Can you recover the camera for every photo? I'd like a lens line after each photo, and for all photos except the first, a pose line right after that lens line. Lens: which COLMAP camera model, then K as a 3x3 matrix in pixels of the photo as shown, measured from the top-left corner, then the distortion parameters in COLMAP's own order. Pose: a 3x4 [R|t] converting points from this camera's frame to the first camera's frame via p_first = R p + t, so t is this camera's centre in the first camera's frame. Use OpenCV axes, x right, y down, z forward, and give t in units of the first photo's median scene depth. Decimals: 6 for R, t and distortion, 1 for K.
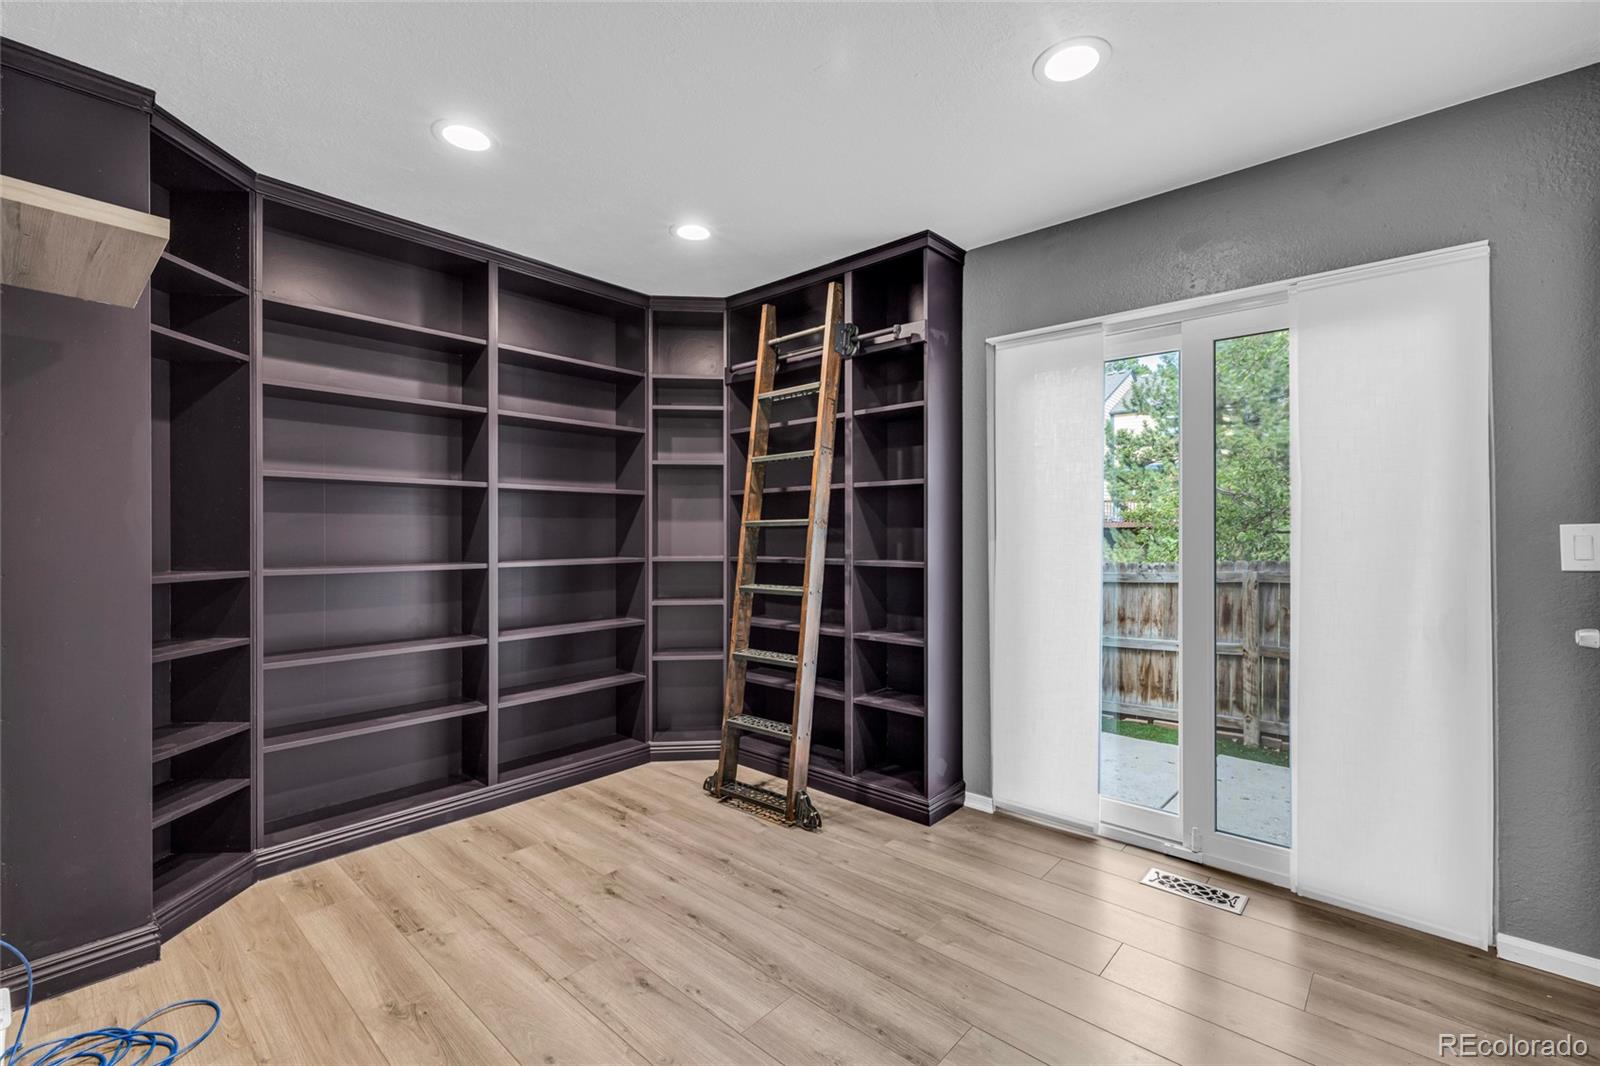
lens RADIAL K [[669.8, 0, 789.6], [0, 669.8, 533.4], [0, 0, 1]] dist [-0.002952, 0.000908]
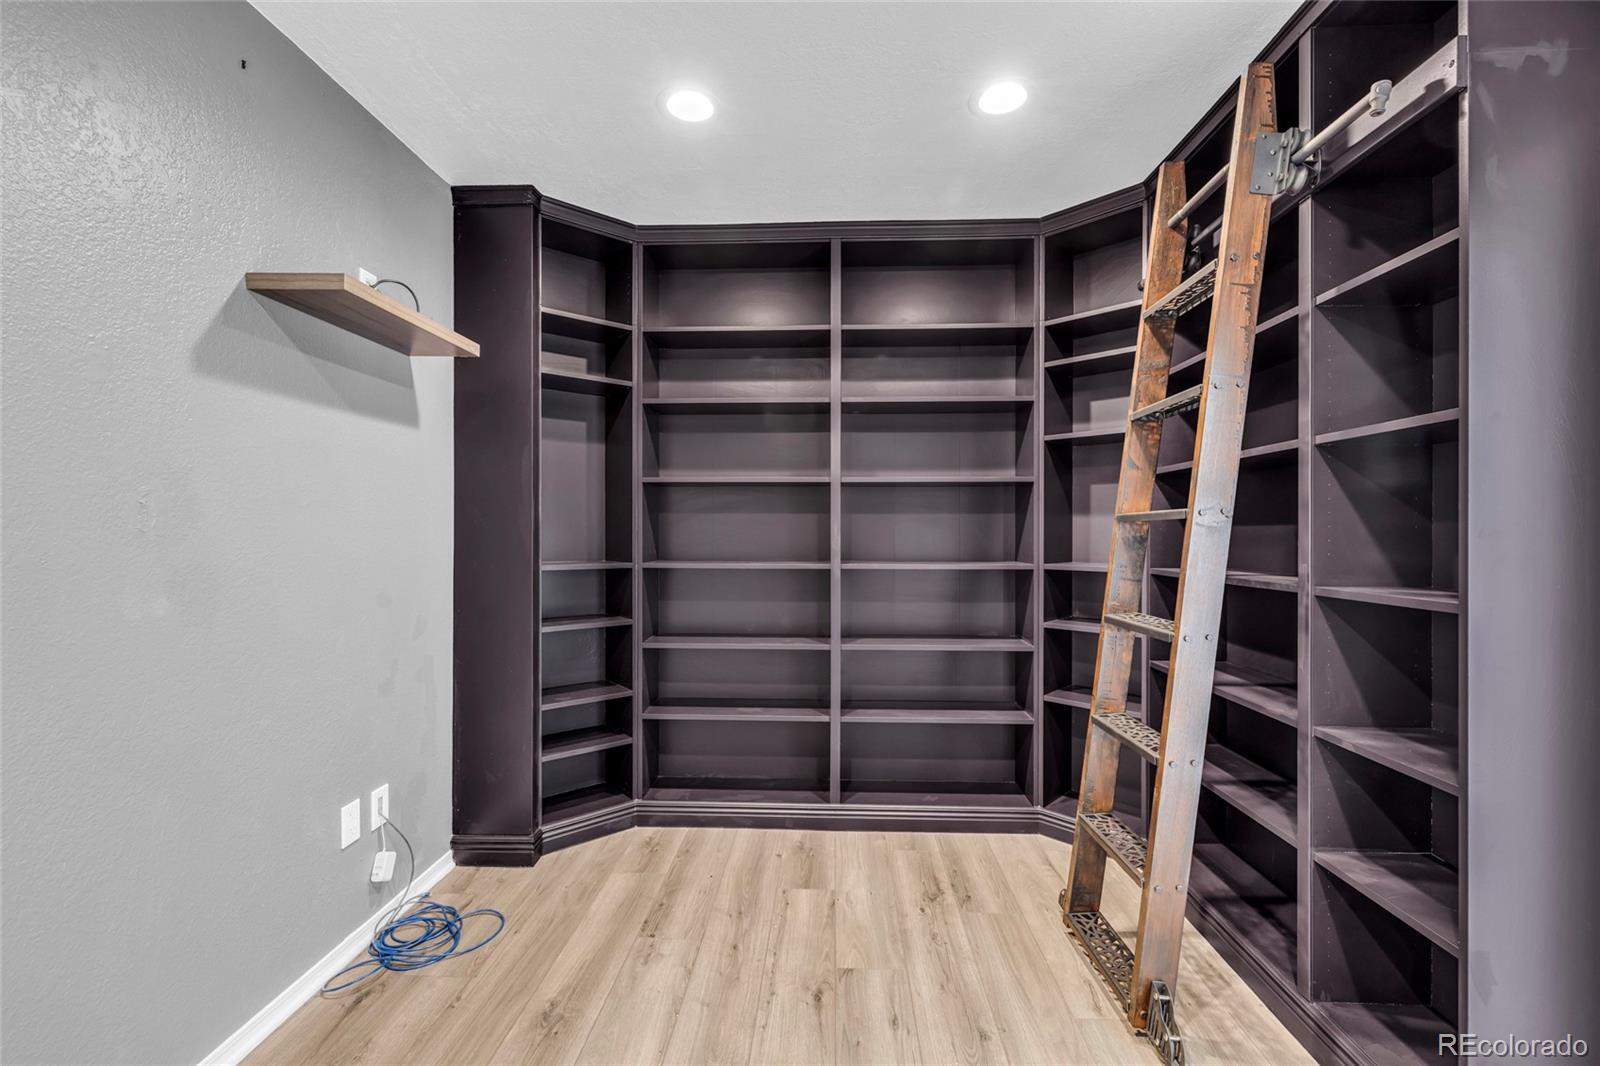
lens RADIAL K [[669.8, 0, 800.6], [0, 669.8, 530.4], [0, 0, 1]] dist [-0.002952, 0.000908]
pose [[0.651285, 0.001391, -0.758832, 0.246933], [-0.003237, 0.999994, -0.000946, -0.000409], [0.758827, 0.003072, 0.651285, 0.389980]]
